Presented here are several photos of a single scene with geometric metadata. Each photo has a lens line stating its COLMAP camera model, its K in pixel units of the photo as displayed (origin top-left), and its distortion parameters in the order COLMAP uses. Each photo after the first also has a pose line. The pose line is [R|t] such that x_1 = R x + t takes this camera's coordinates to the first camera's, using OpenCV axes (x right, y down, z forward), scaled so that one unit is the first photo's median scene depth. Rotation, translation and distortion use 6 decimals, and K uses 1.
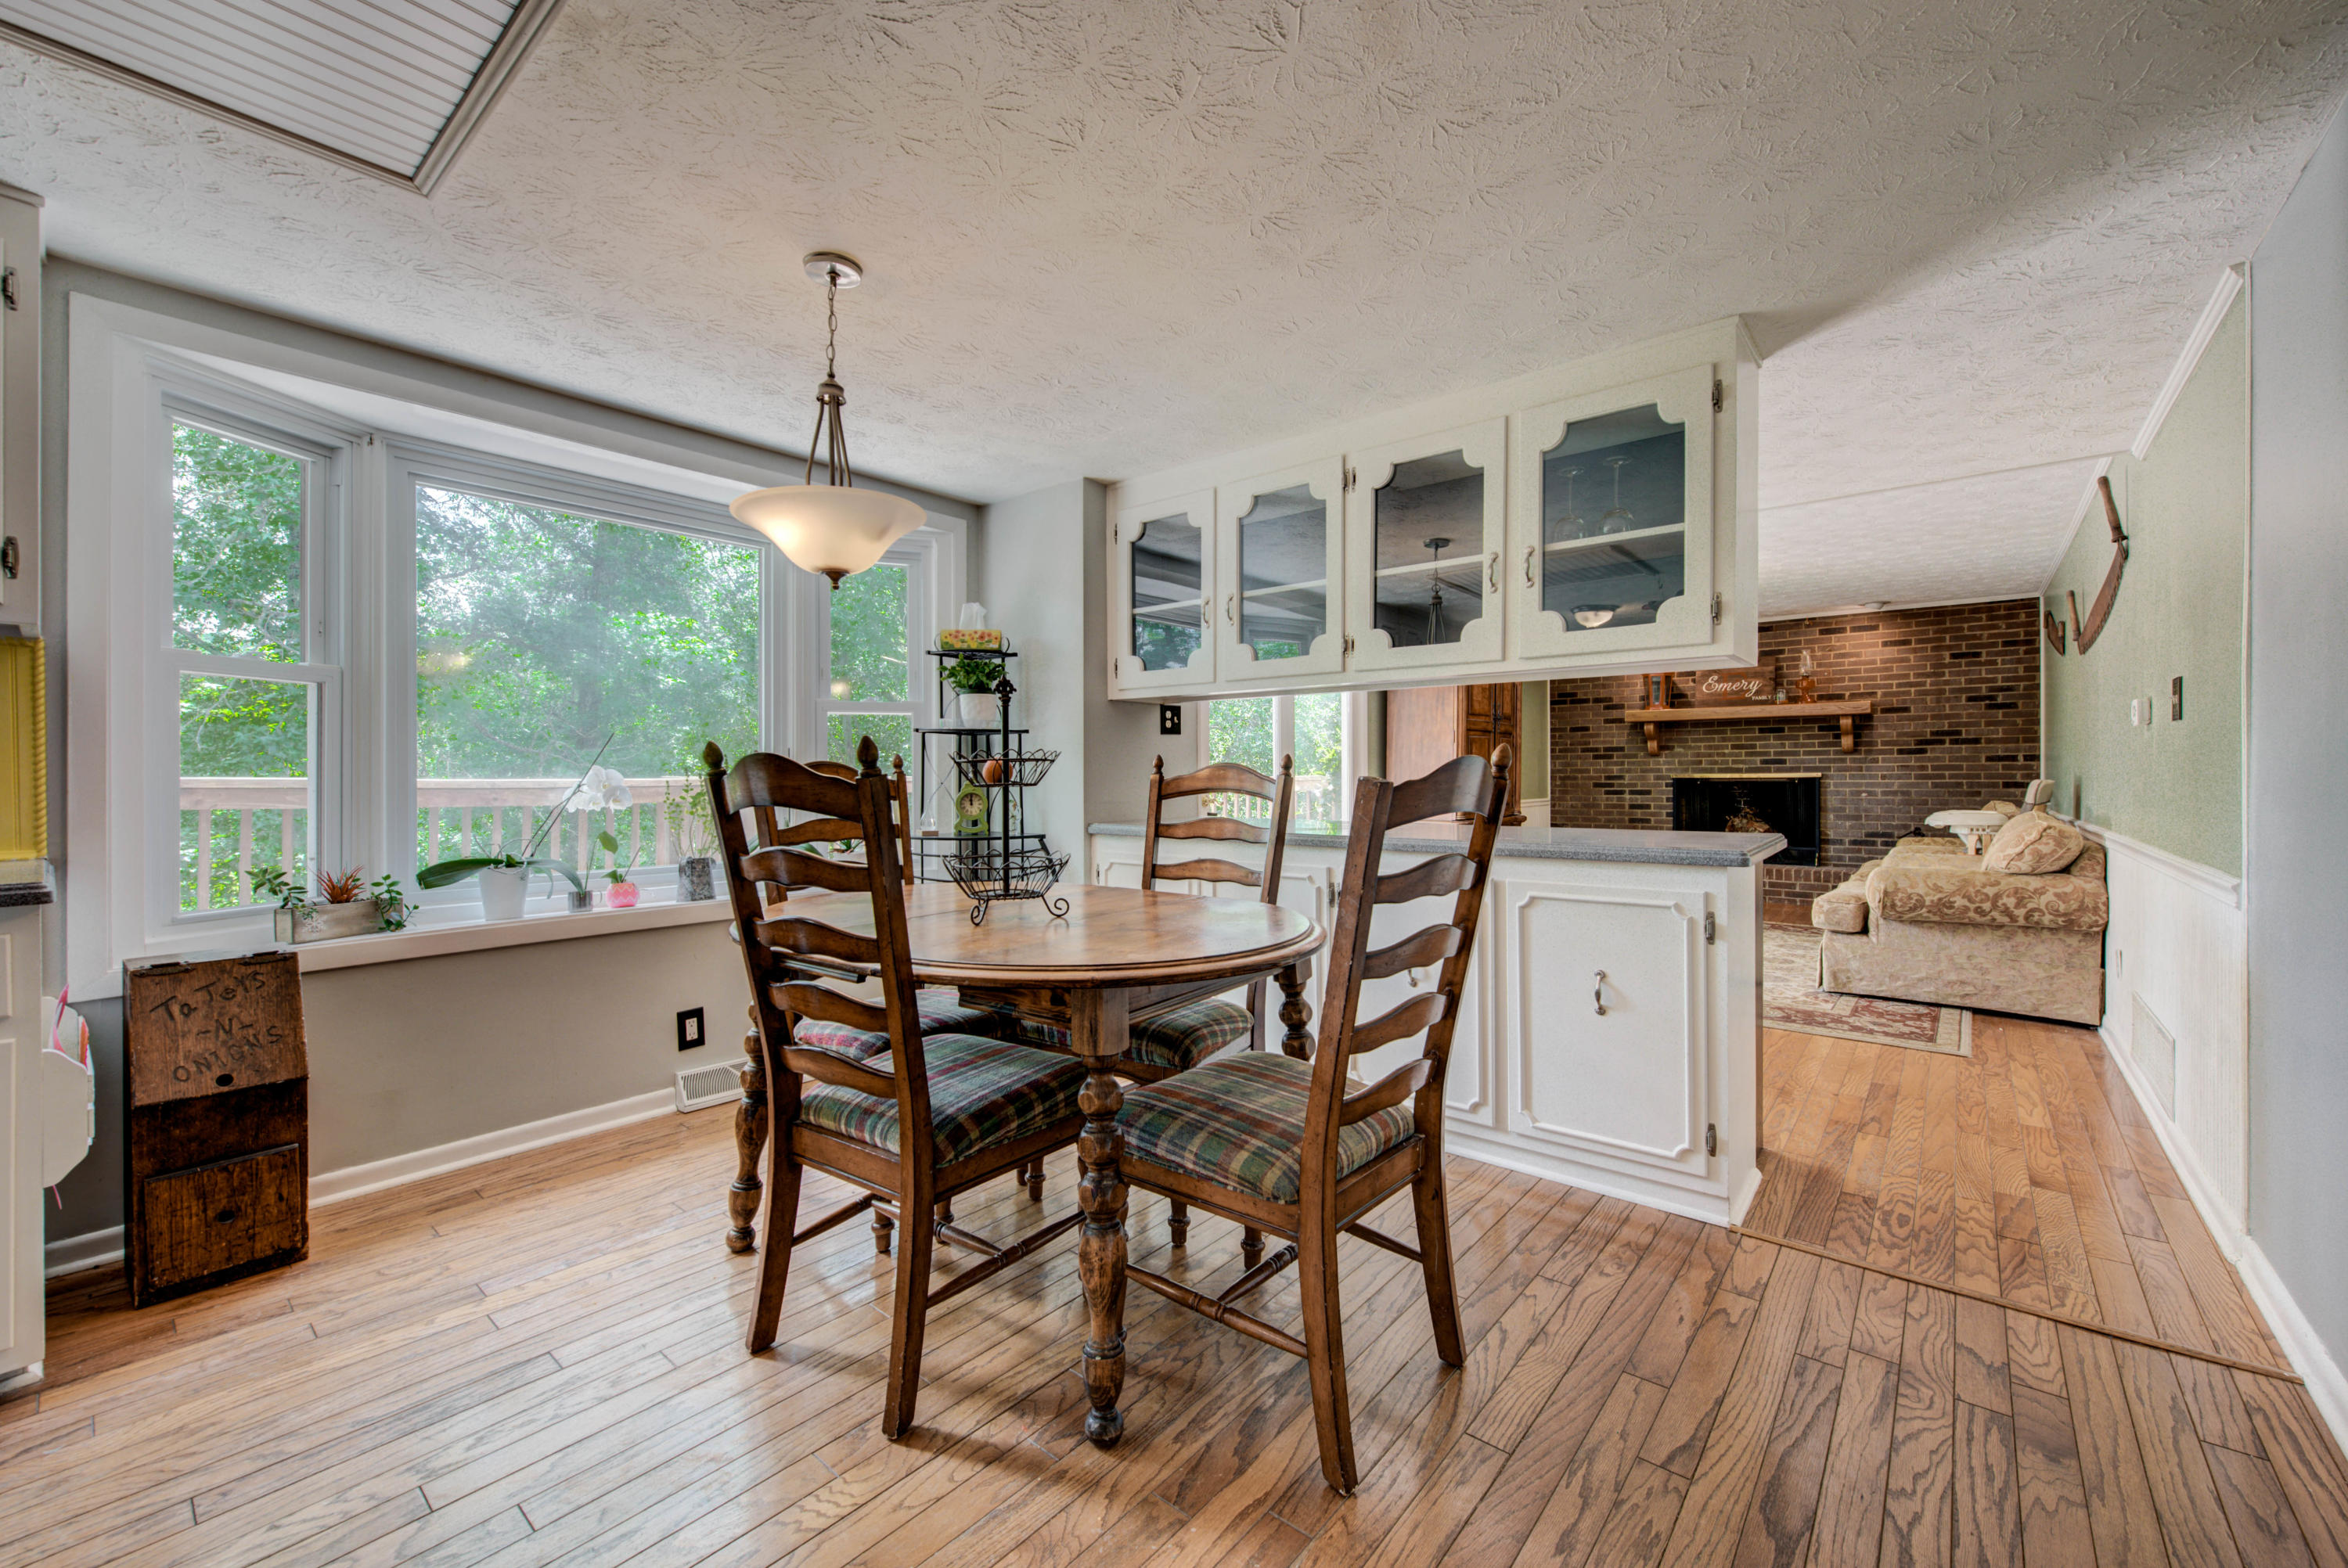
lens RADIAL K [[937.6, 0, 1184.6], [0, 937.6, 784.6], [0, 0, 1]] dist [0.000053, -0.000183]
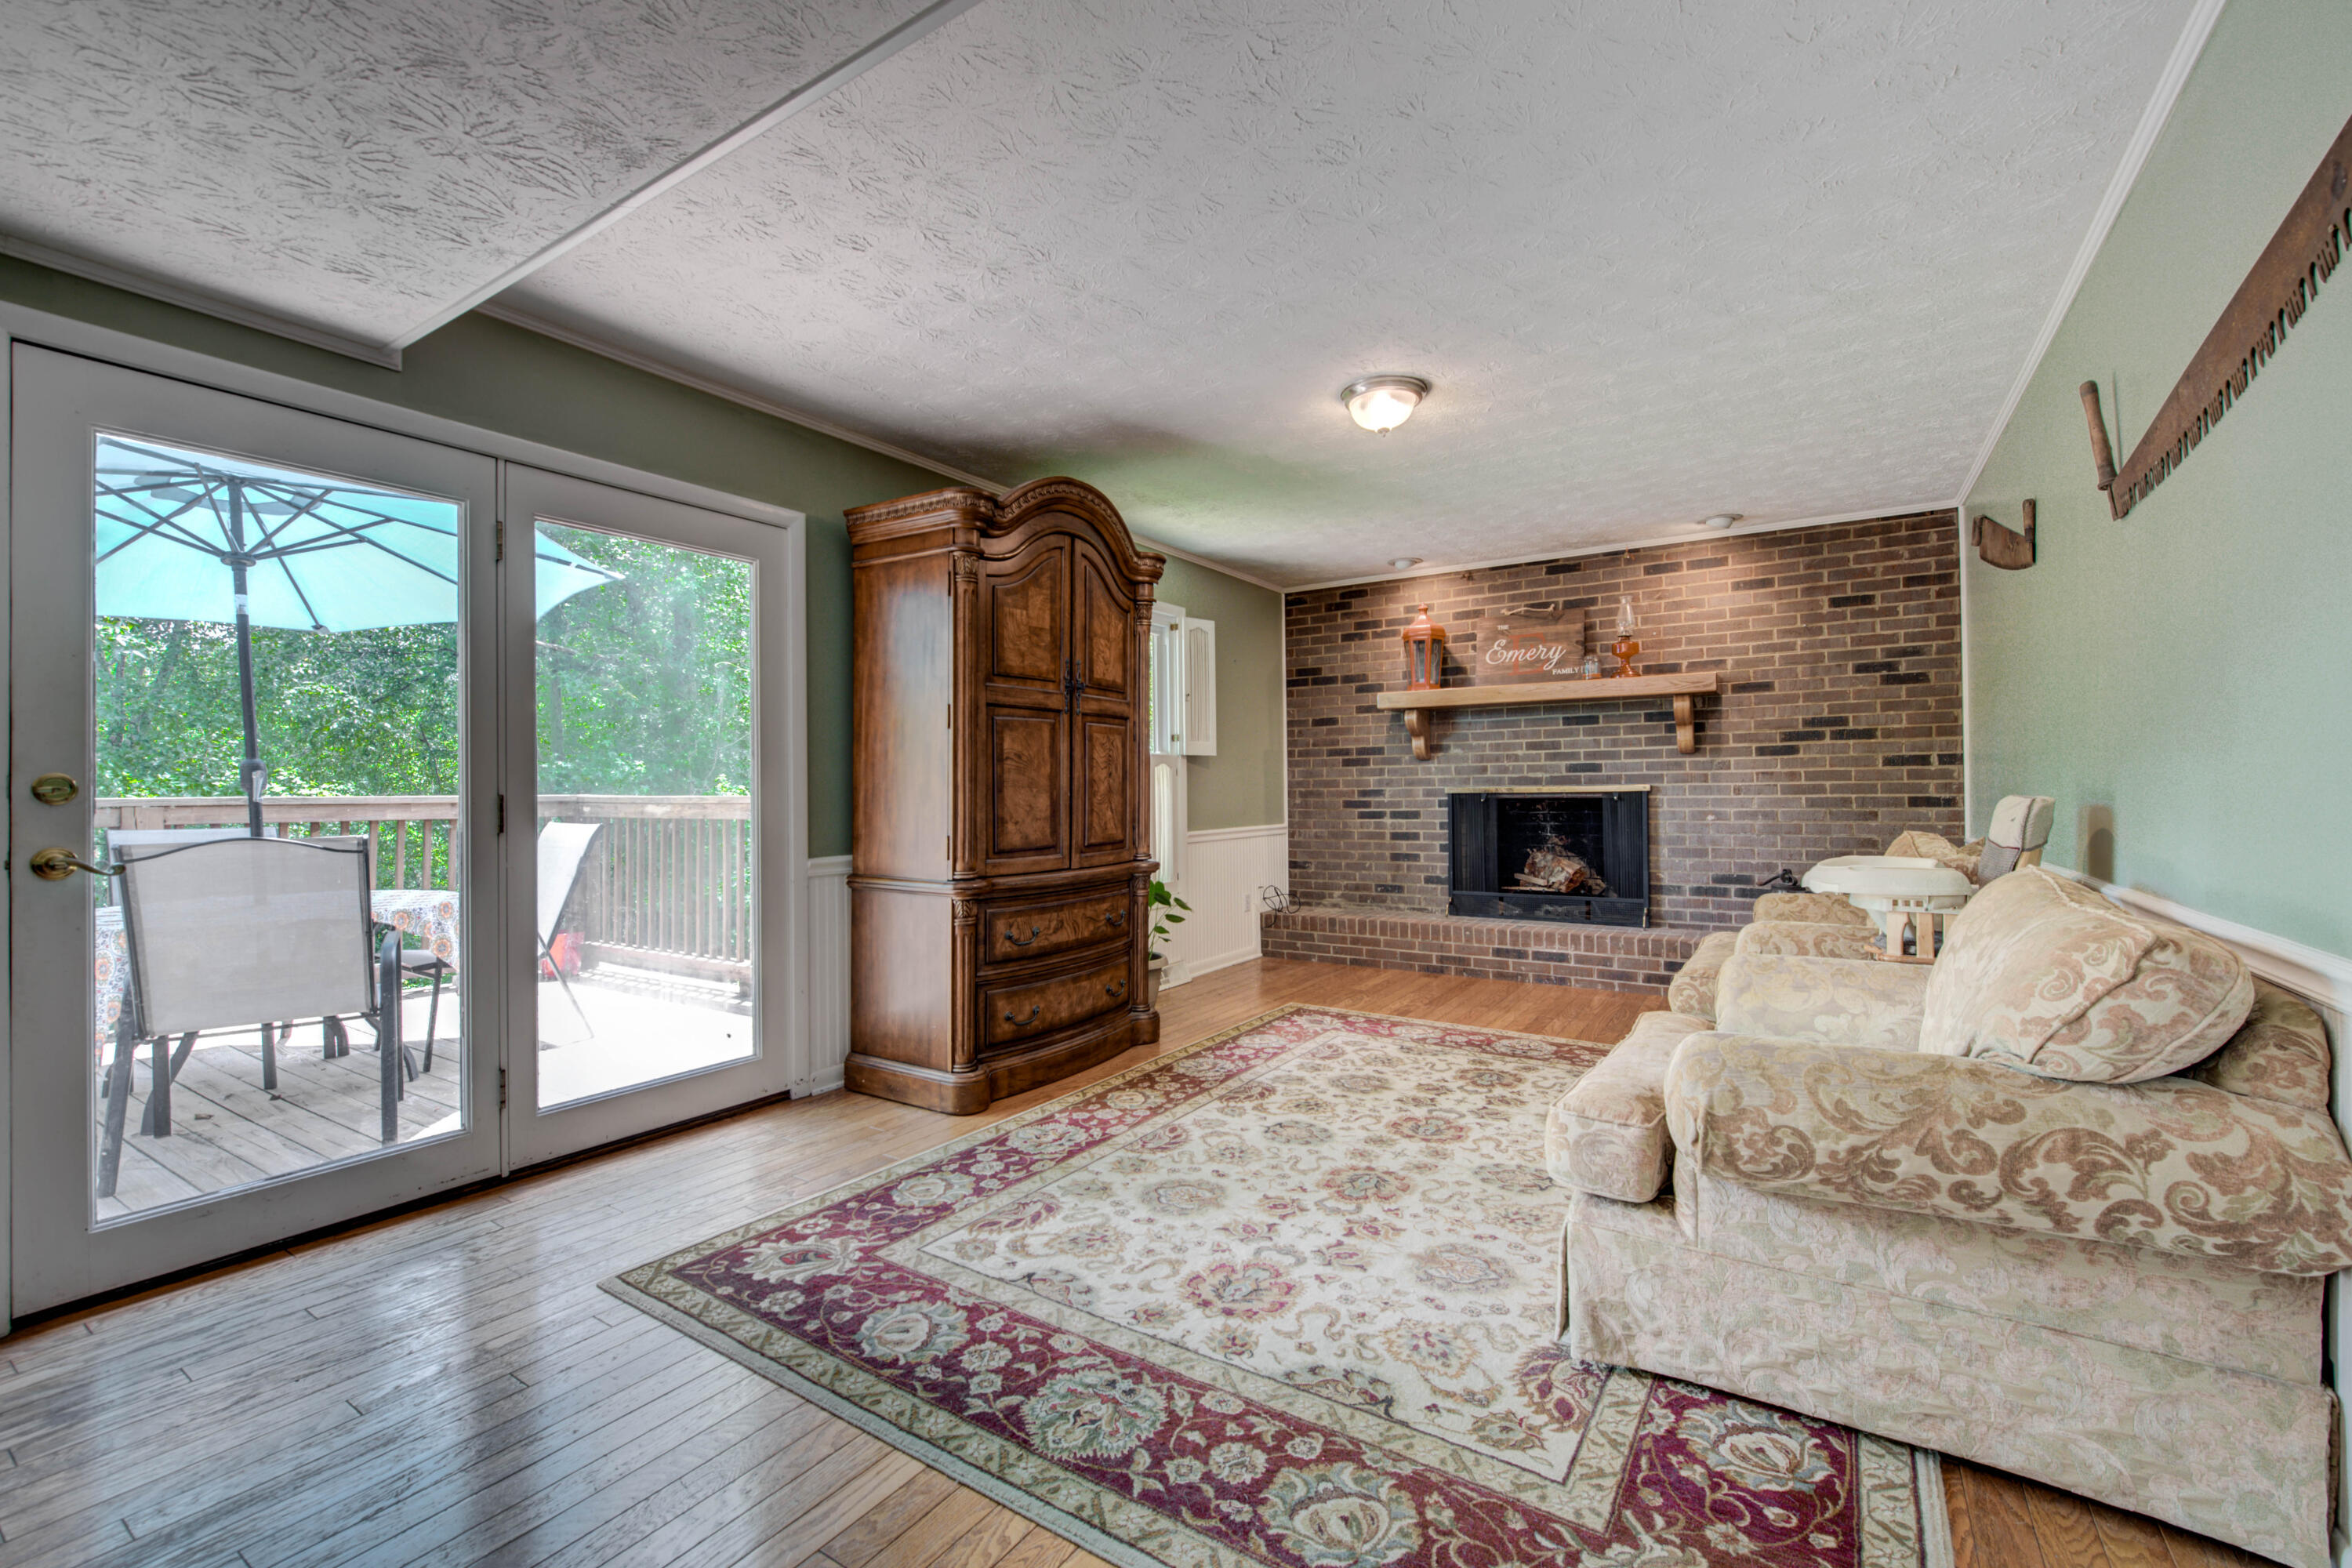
lens RADIAL K [[997.1, 0, 1174.8], [0, 997.1, 786.4], [0, 0, 1]] dist [-0.002943, -0.000111]
pose [[0.993491, -0.004623, 0.113821, 0.279637], [0.006274, 0.999880, -0.014152, -0.003641], [-0.113742, 0.014774, 0.993400, 0.358843]]
